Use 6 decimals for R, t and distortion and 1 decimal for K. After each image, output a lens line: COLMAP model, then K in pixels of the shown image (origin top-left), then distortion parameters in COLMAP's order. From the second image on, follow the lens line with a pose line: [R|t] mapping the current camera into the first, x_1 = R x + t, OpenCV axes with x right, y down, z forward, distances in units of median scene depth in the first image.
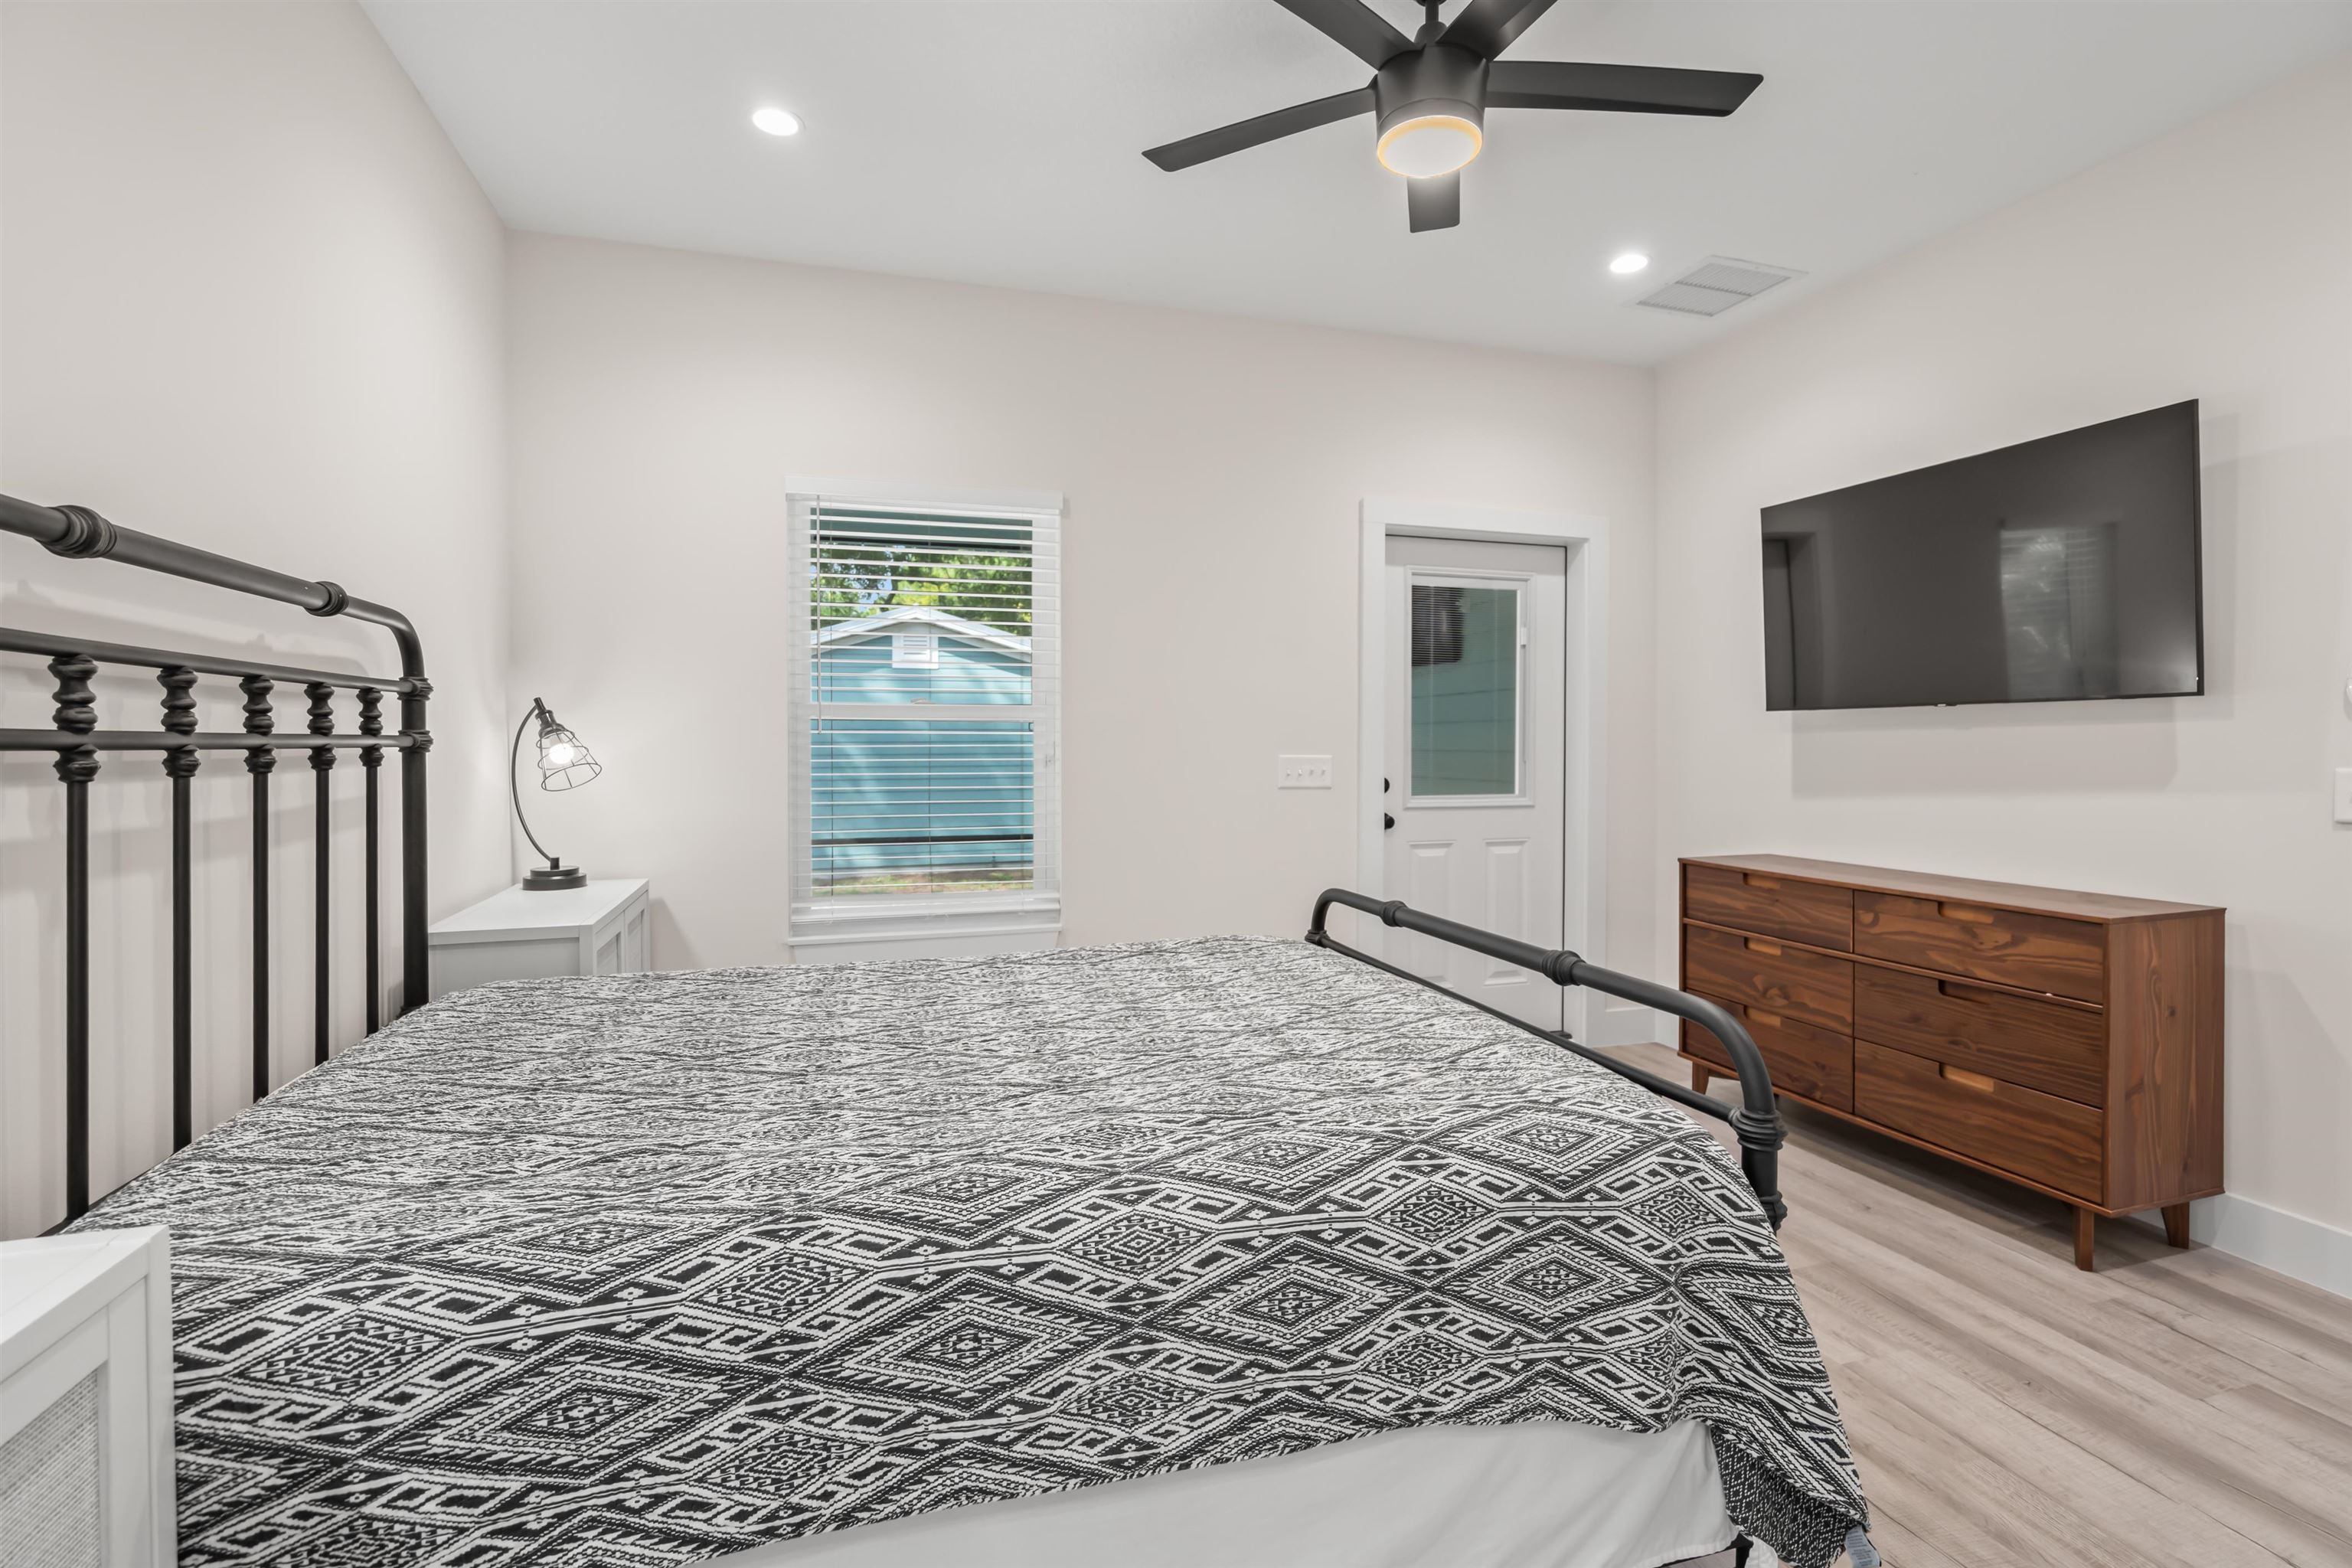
lens RADIAL K [[1085.5, 0, 1185.5], [0, 1085.5, 730.4], [0, 0, 1]] dist [-0.013683, 0.000040]
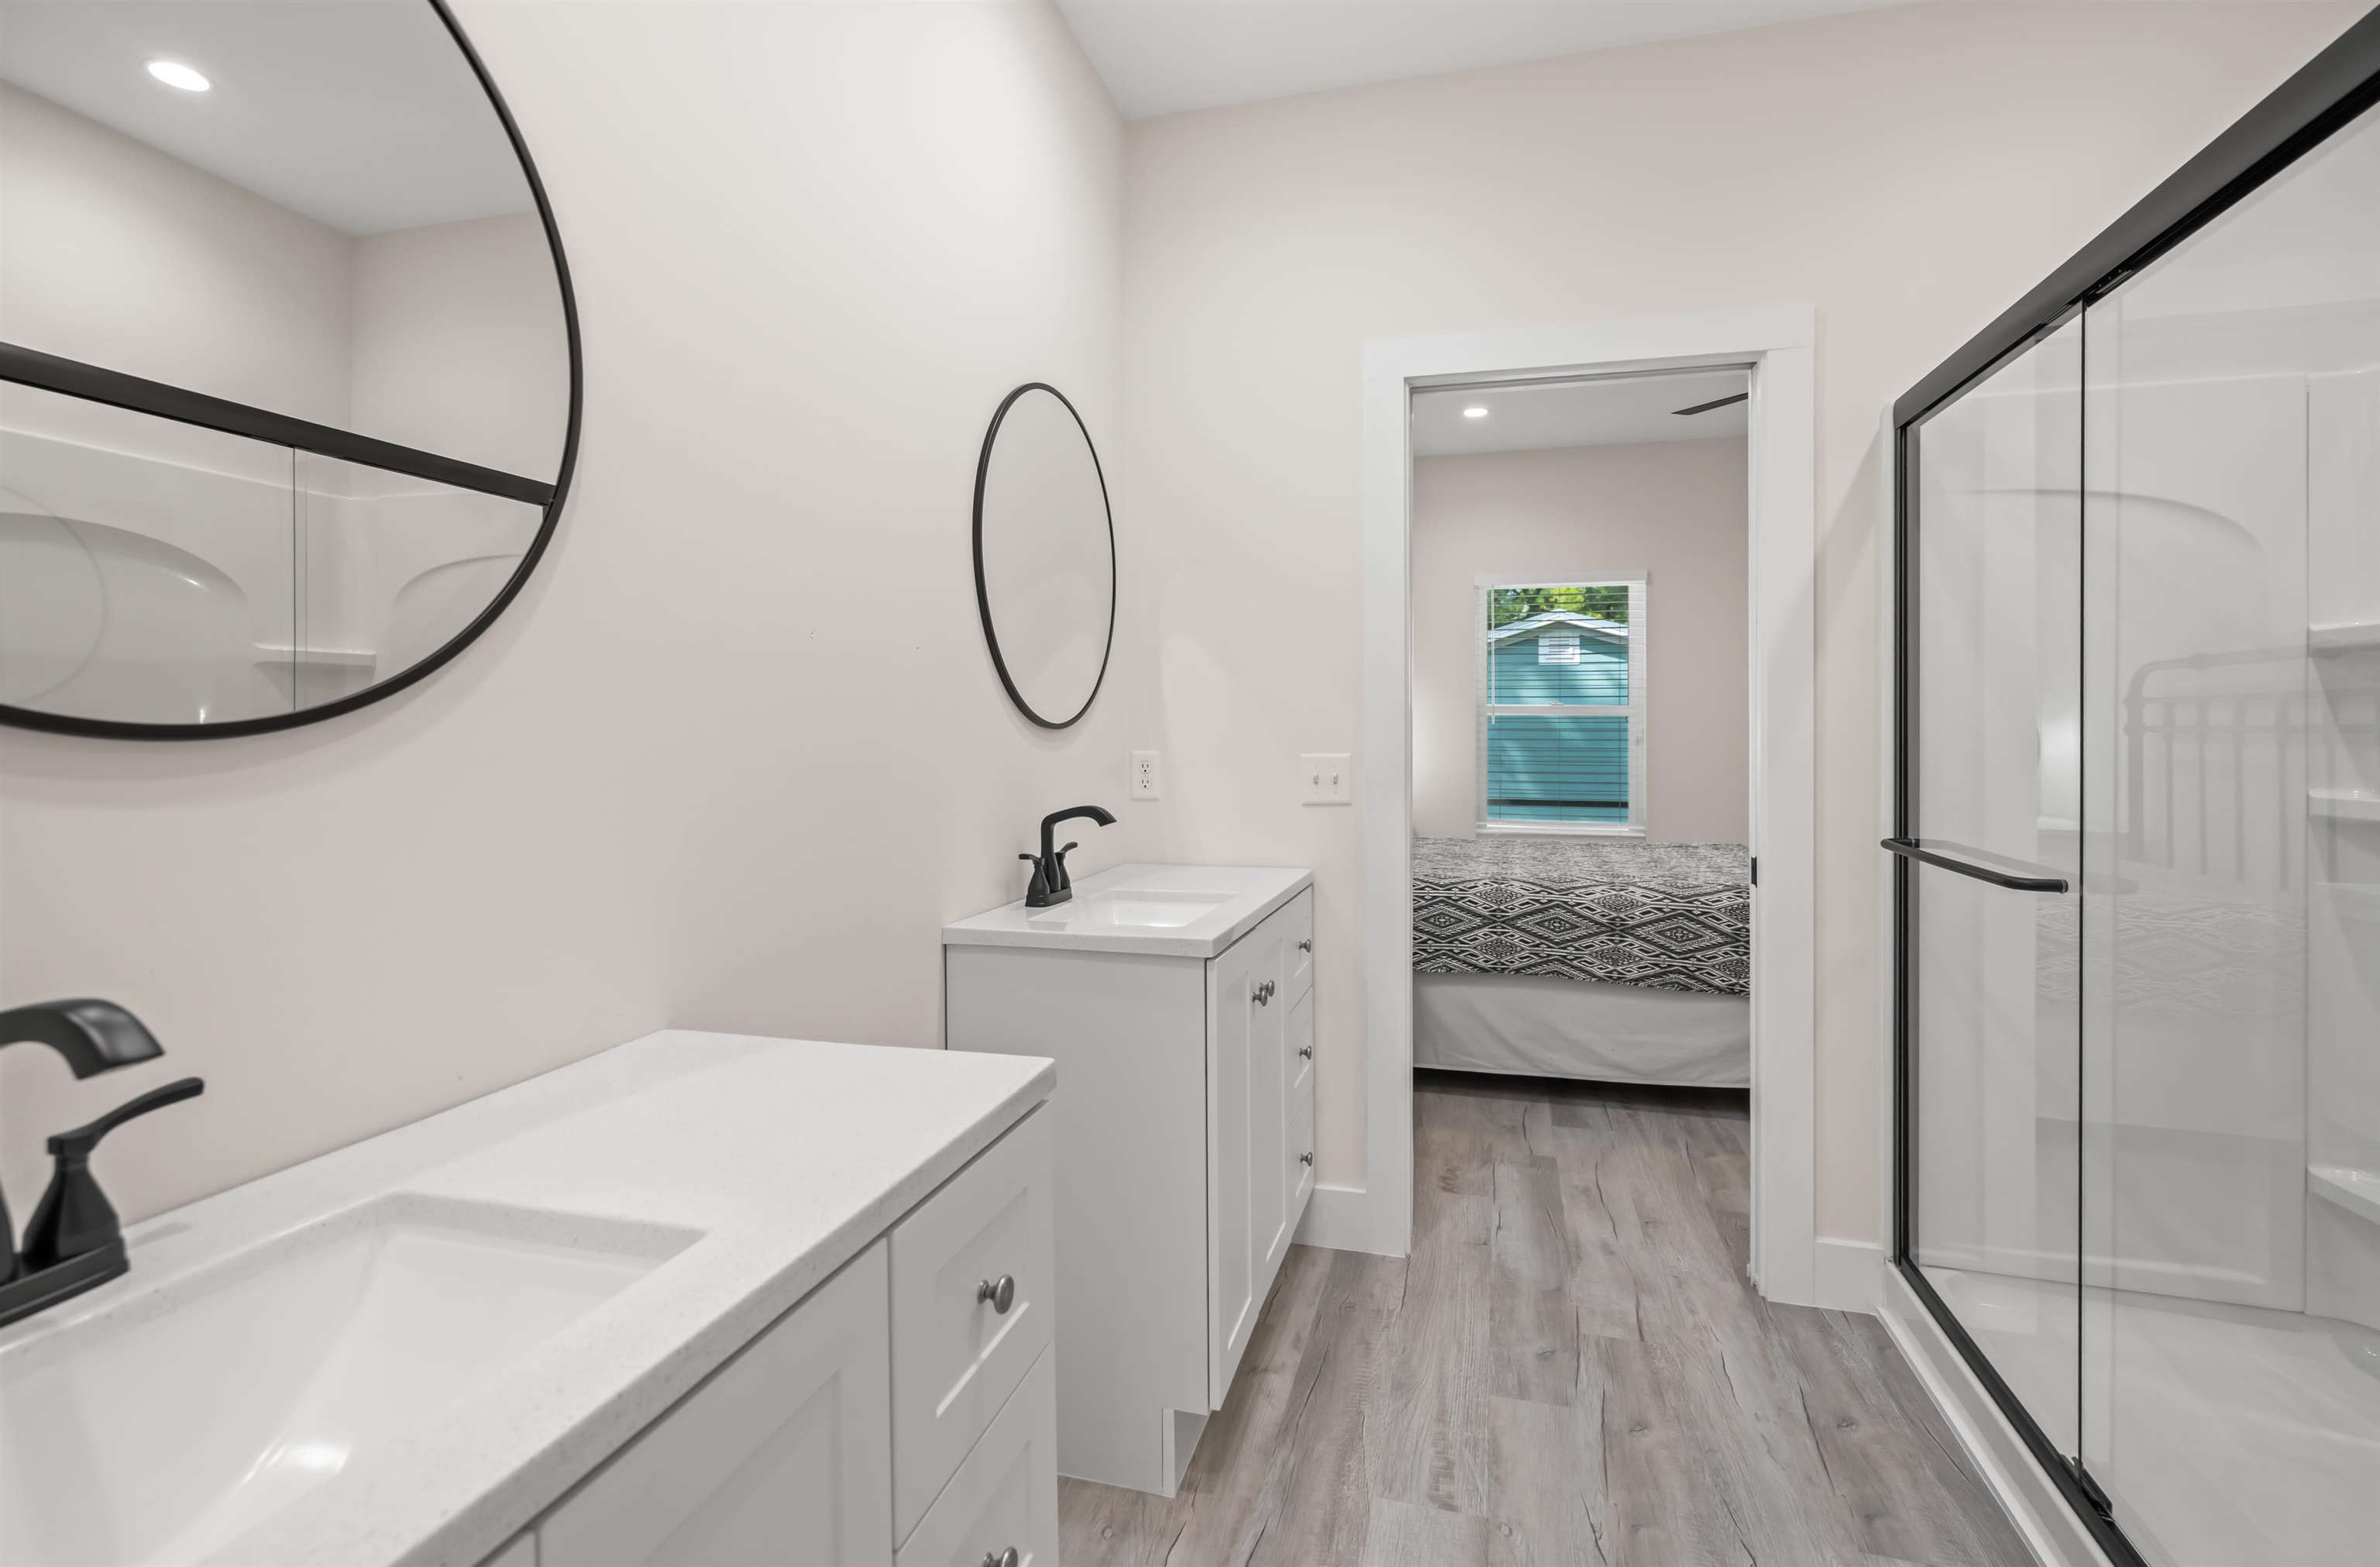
lens RADIAL K [[1109.5, 0, 1191.6], [0, 1109.5, 736.1], [0, 0, 1]] dist [-0.000438, 0.000065]
pose [[0.842392, 0.005516, -0.538838, 0.586204], [0.004011, 0.999856, 0.016506, -0.024507], [0.538851, -0.016065, 0.842248, -2.091938]]
